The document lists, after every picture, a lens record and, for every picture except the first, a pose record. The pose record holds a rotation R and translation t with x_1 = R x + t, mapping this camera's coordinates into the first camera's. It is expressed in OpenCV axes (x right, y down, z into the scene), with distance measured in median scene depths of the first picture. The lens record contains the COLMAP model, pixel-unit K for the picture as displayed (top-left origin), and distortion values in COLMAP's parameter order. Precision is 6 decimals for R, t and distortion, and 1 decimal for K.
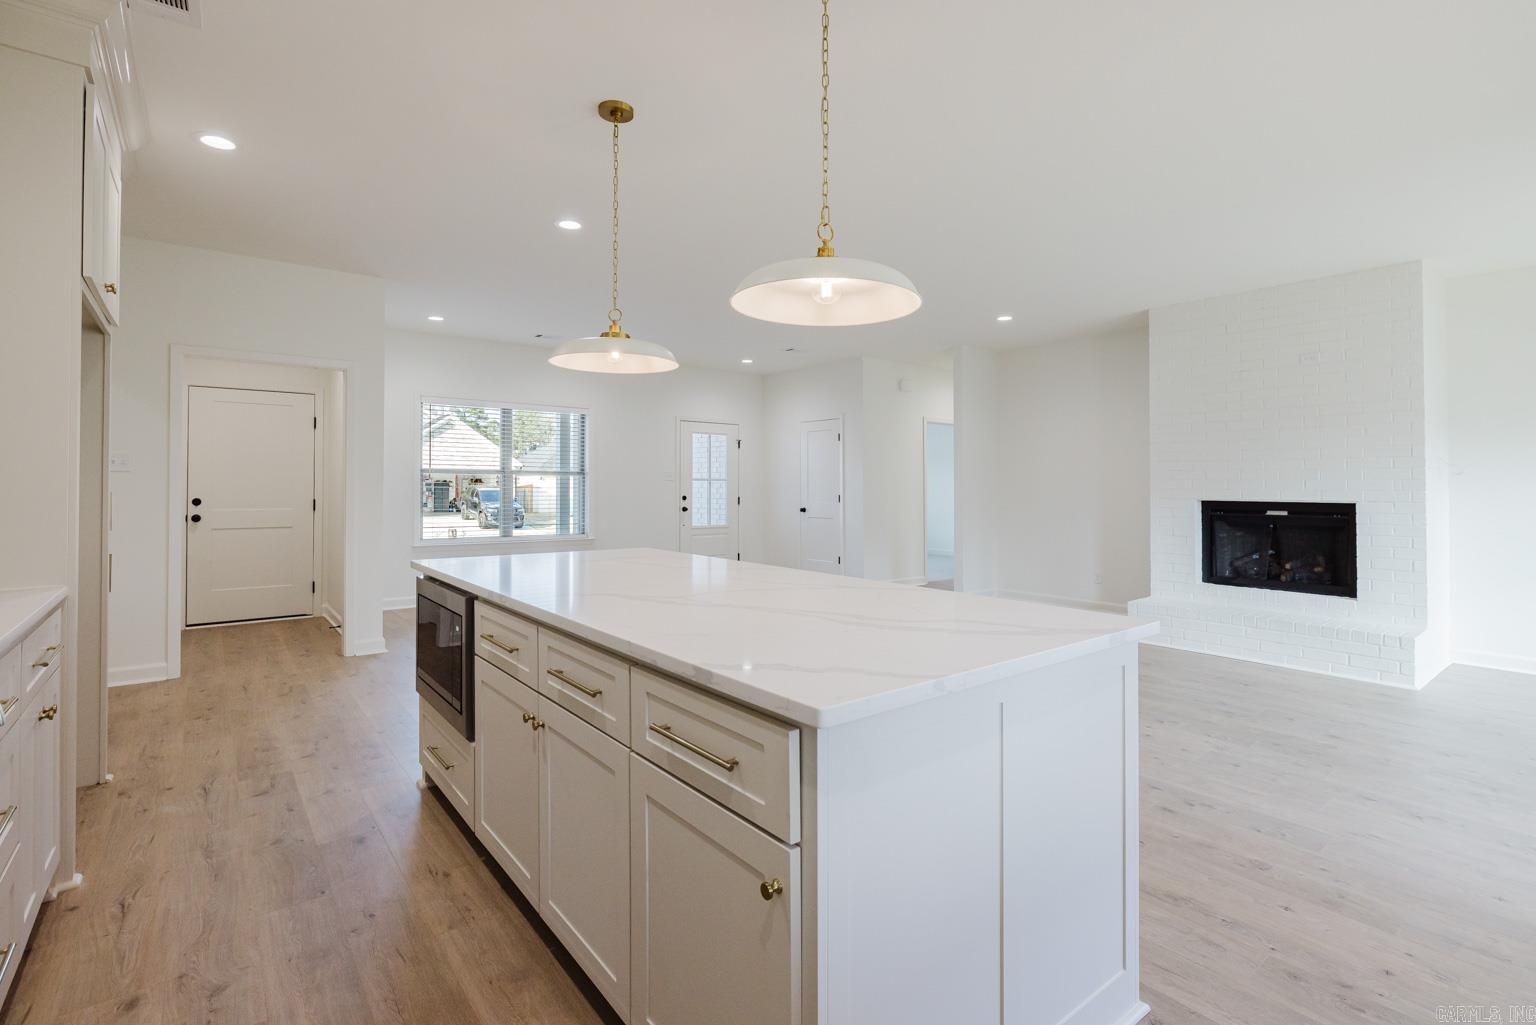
lens RADIAL K [[722.0, 0, 772.7], [0, 722.0, 472.6], [0, 0, 1]] dist [-0.001230, 0.000665]
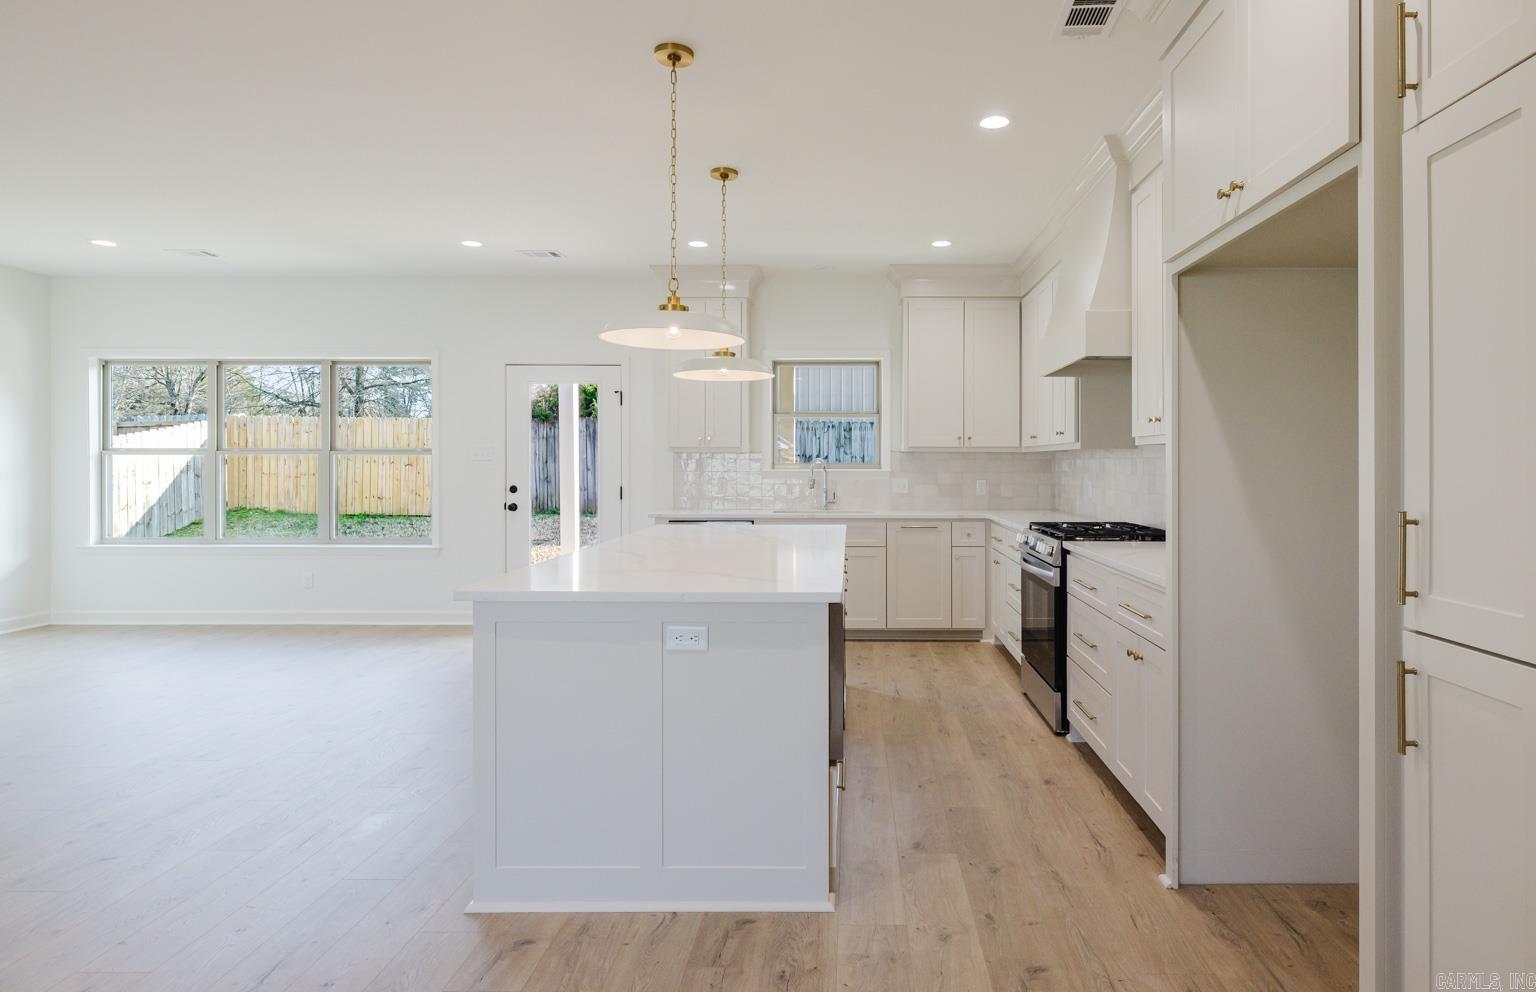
lens RADIAL K [[842.1, 0, 851.1], [0, 842.1, 463.0], [0, 0, 1]] dist [0.001489, -0.003971]
pose [[-0.783410, -0.005113, 0.621484, -0.979273], [-0.016263, 0.999792, -0.012275, 0.012607], [-0.621292, -0.019723, -0.783331, 1.591260]]
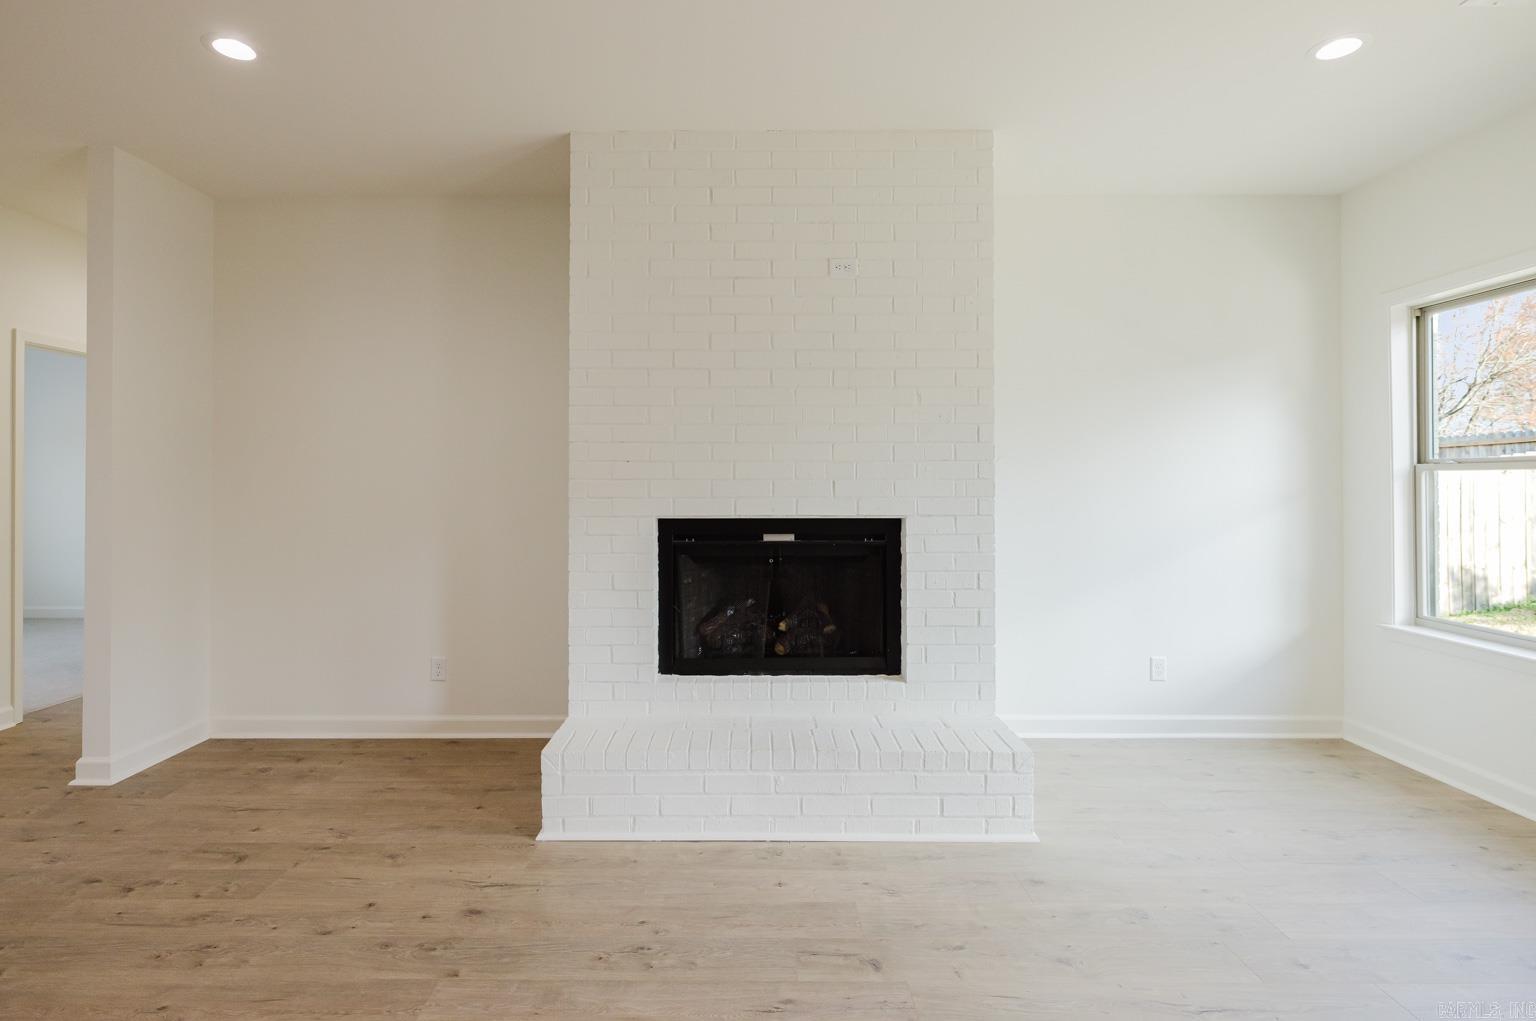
lens RADIAL K [[773.2, 0, 753.7], [0, 773.2, 482.6], [0, 0, 1]] dist [-0.001167, 0.000686]
pose [[0.620058, -0.004597, 0.784543, 0.376276], [-0.010696, 0.999840, 0.014312, 0.007245], [-0.784483, -0.017266, 0.619910, 1.148515]]
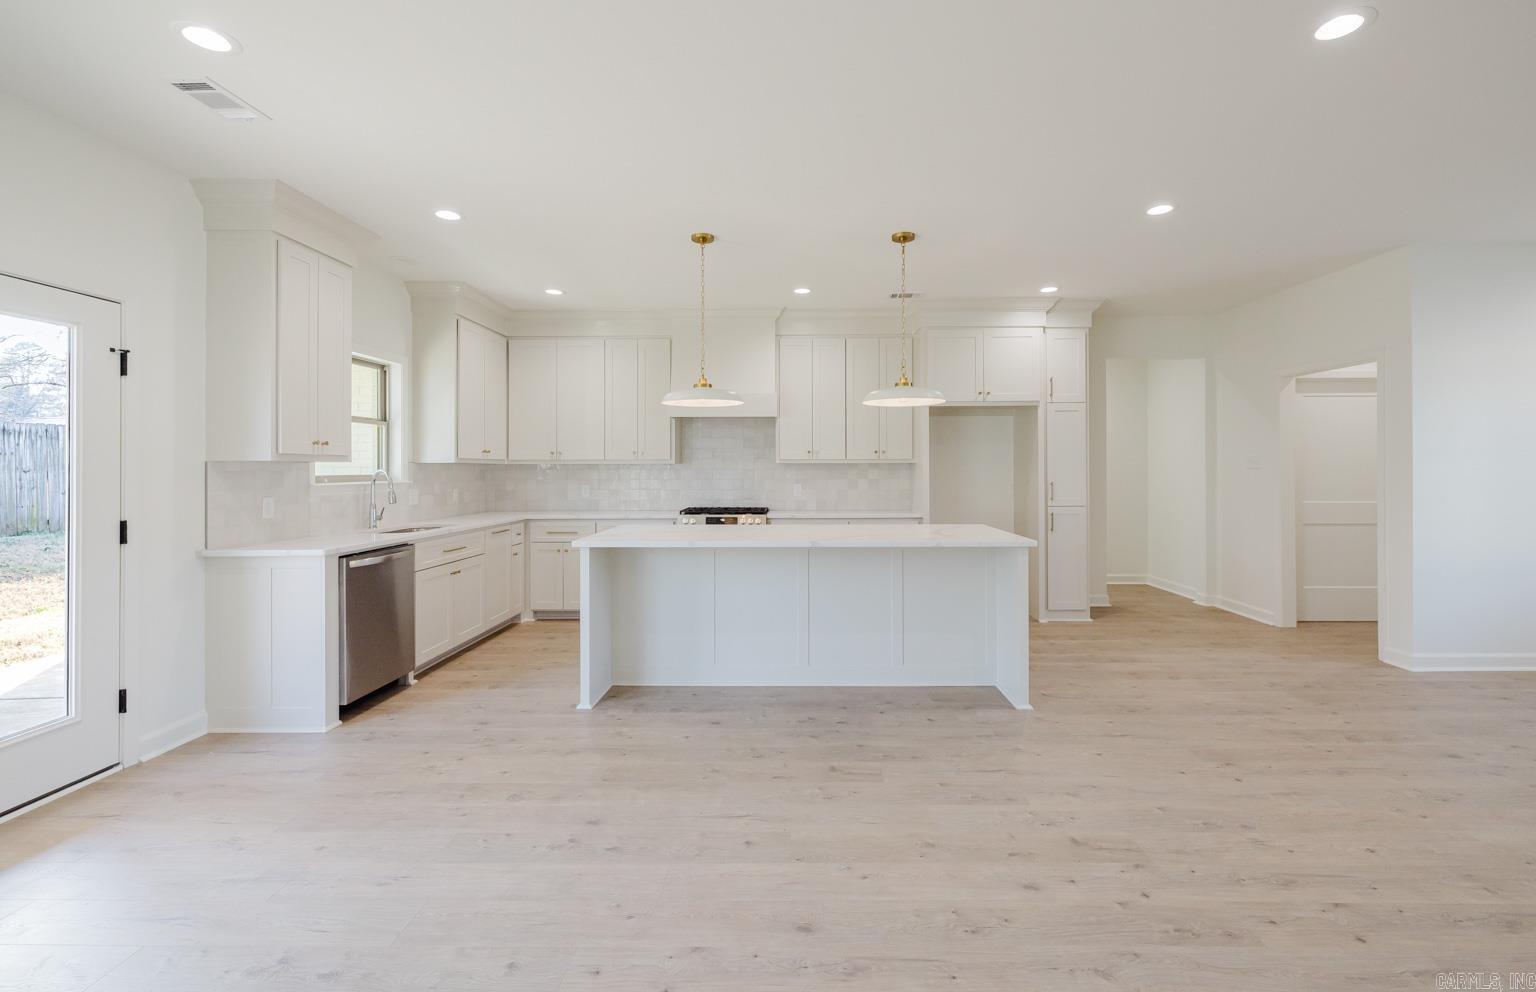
lens RADIAL K [[662.5, 0, 794.7], [0, 662.5, 464.7], [0, 0, 1]] dist [0.002981, -0.000784]
pose [[-0.625556, -0.008143, -0.780137, 0.972862], [0.014818, 0.999641, -0.022316, 0.012204], [0.780039, -0.025519, -0.625211, 1.609938]]
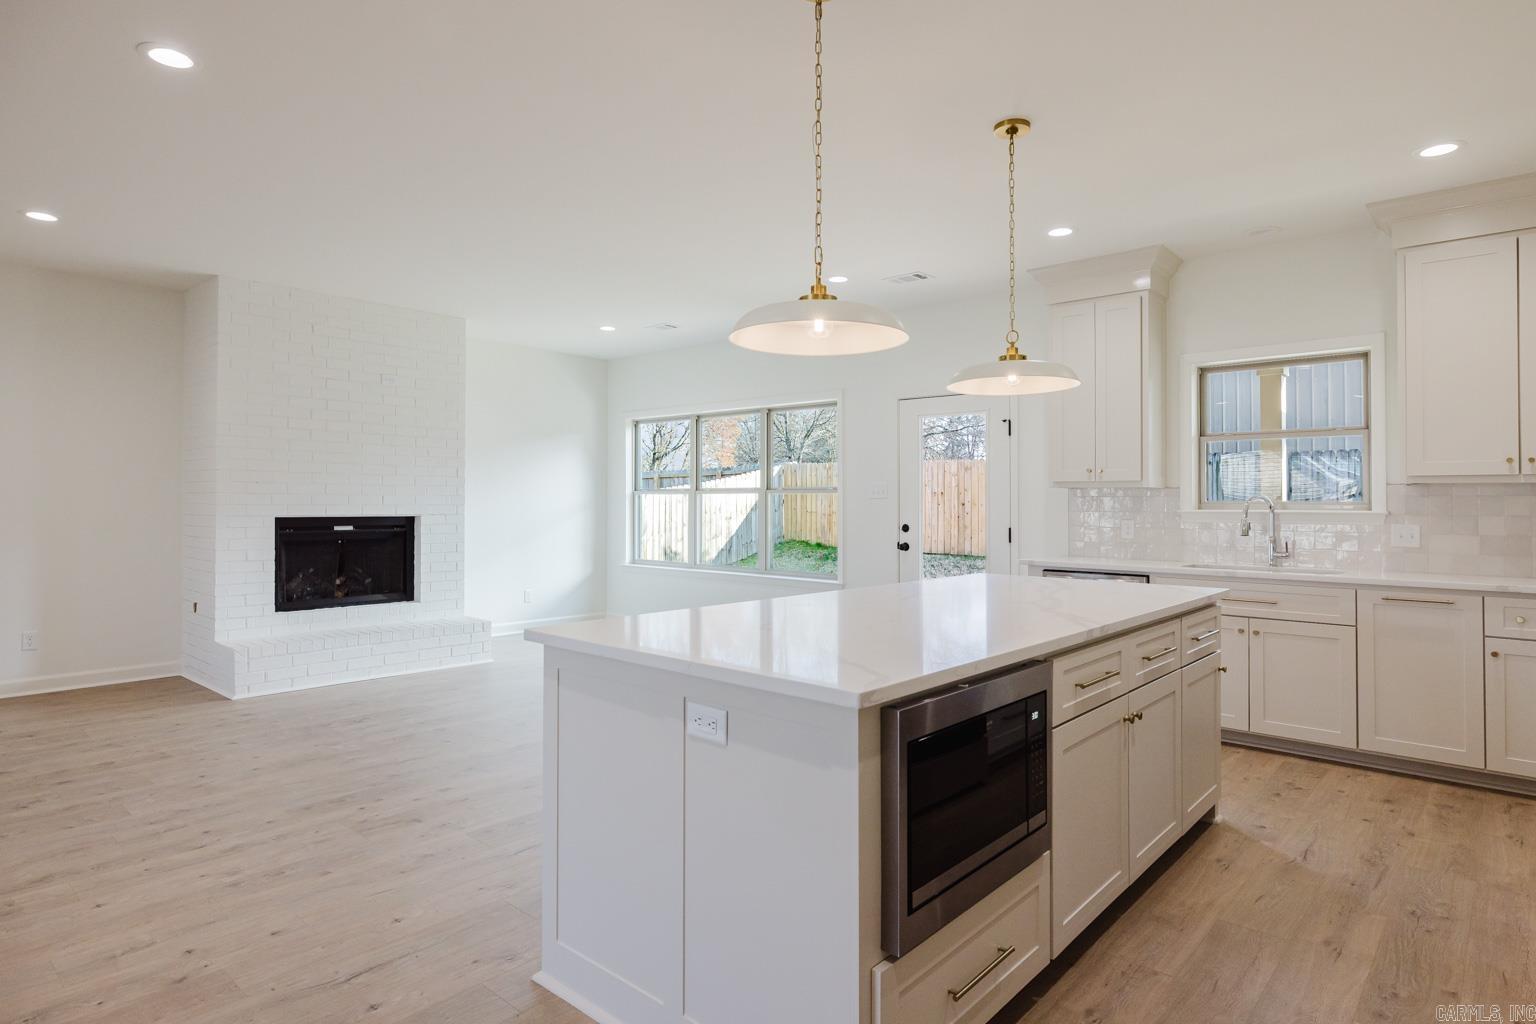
lens RADIAL K [[847.9, 0, 768.6], [0, 847.9, 491.4], [0, 0, 1]] dist [0.001009, -0.001927]
pose [[-0.171159, 0.008603, 0.985206, -0.969923], [-0.024185, 0.999624, -0.012931, 0.012128], [-0.984947, -0.026040, -0.170887, 1.129225]]
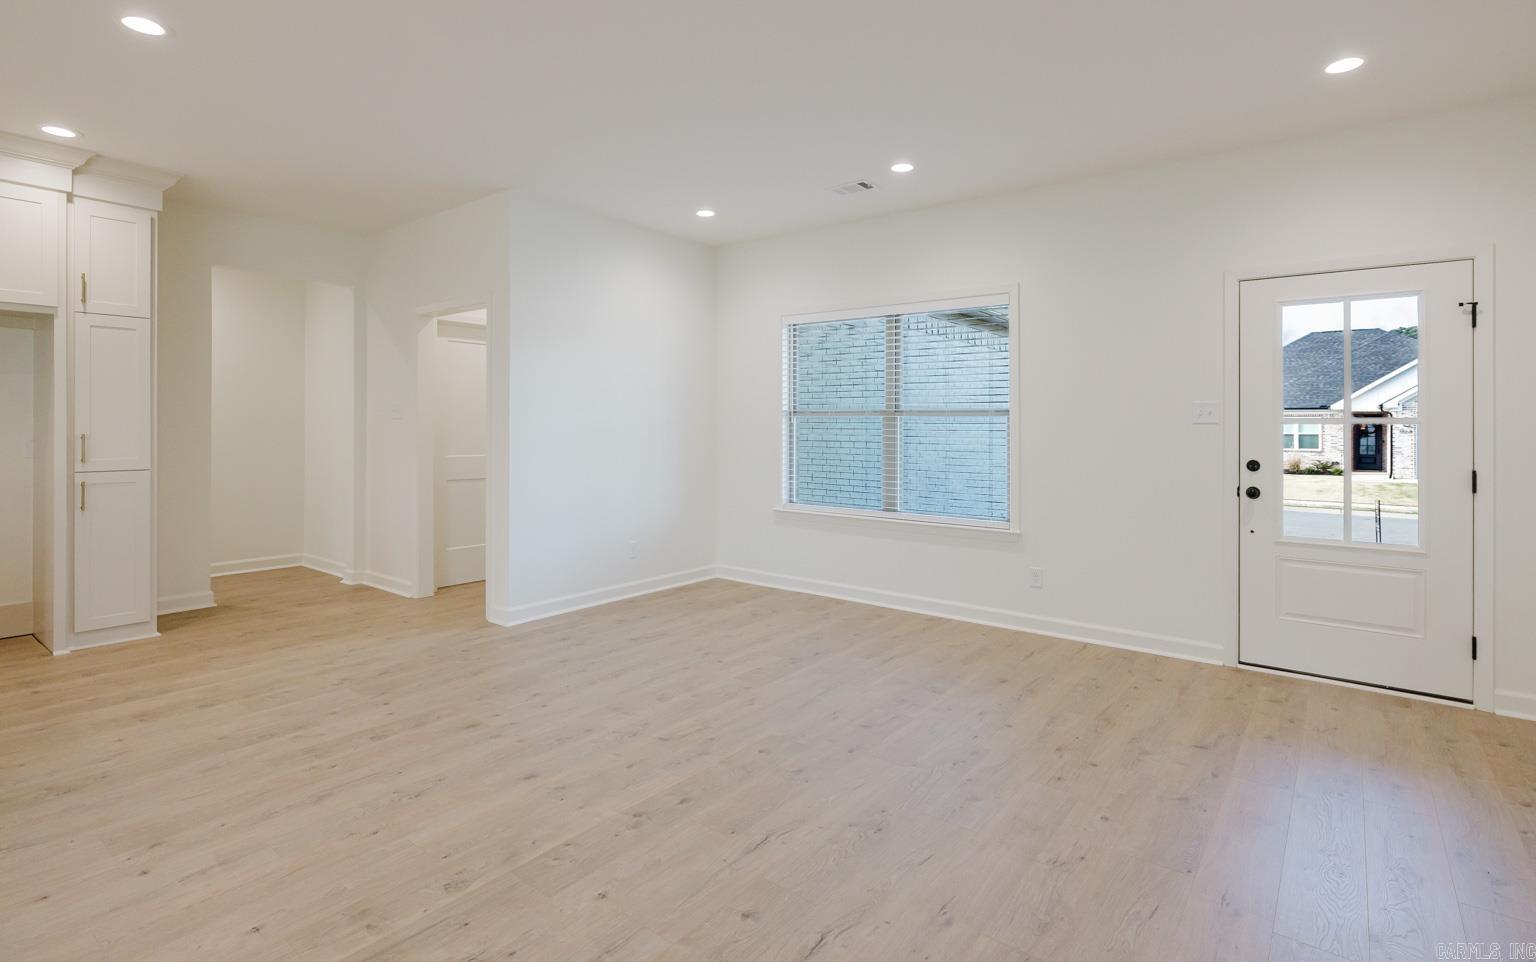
lens RADIAL K [[735.4, 0, 767.9], [0, 735.4, 428.0], [0, 0, 1]] dist [0.000120, -0.001204]
pose [[0.239031, -0.003888, -0.971004, 0.671862], [0.011591, 0.999932, -0.001151, 0.032741], [0.970943, -0.010980, 0.239060, 1.902725]]
